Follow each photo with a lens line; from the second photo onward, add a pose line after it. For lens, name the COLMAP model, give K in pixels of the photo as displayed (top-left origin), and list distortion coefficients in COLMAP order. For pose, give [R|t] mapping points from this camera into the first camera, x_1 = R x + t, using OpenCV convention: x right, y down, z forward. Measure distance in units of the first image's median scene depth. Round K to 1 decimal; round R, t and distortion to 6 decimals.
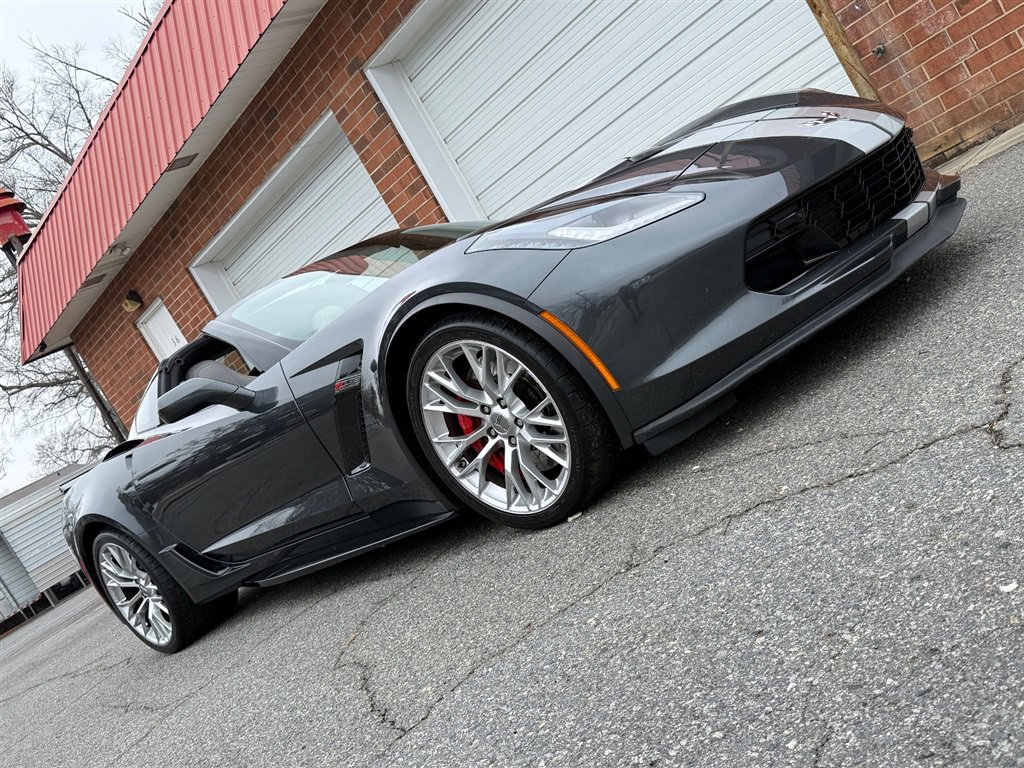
lens RADIAL K [[945.4, 0, 509.4], [0, 945.4, 346.3], [0, 0, 1]] dist [0.022842, 0.000000]
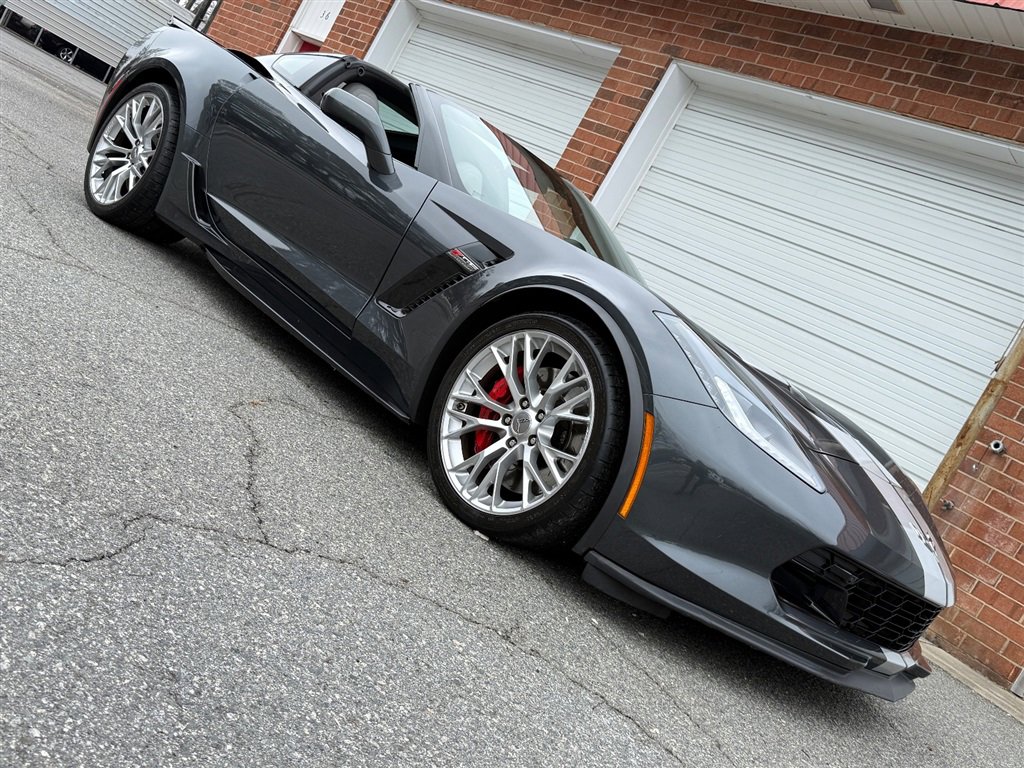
lens RADIAL K [[945.4, 0, 540.5], [0, 945.4, 356.3], [0, 0, 1]] dist [0.022842, 0.000000]
pose [[0.499067, 0.862779, 0.080900, -0.135294], [-0.864038, 0.502561, -0.029499, 0.054536], [-0.066108, -0.055179, 0.996286, -0.001094]]
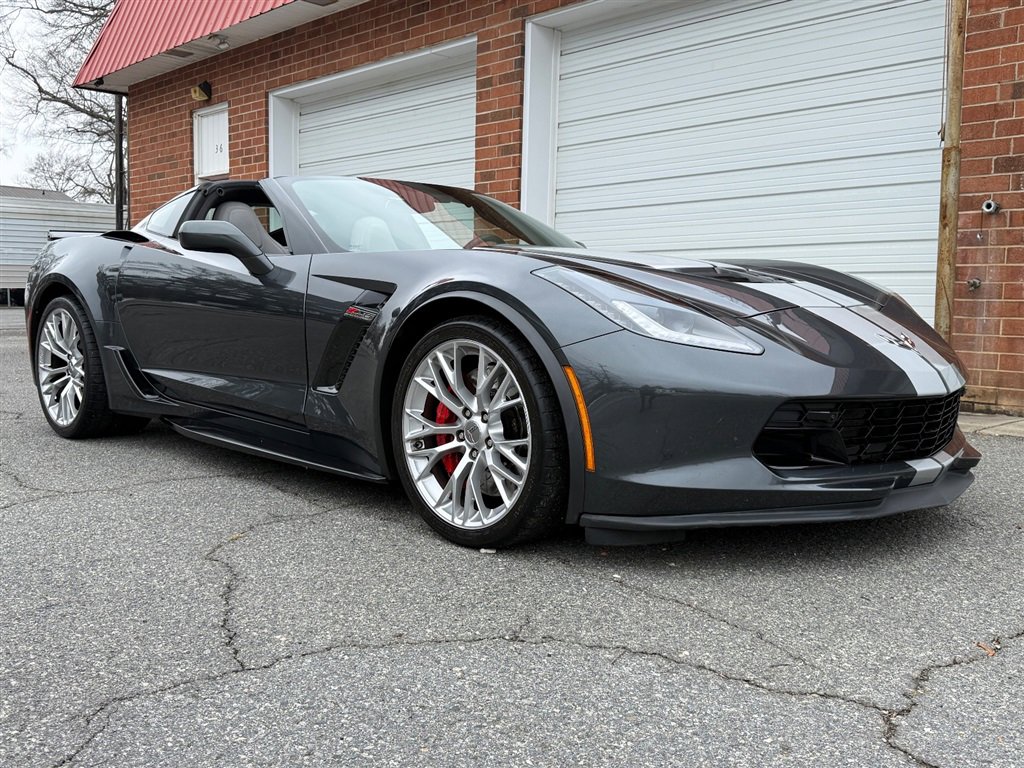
lens RADIAL K [[945.4, 0, 521.6], [0, 945.4, 348.9], [0, 0, 1]] dist [0.022842, 0.000000]
pose [[0.853226, 0.520544, 0.032246, -0.041938], [-0.521140, 0.853364, 0.013548, -0.034150], [-0.020465, -0.028364, 0.999388, -0.006869]]
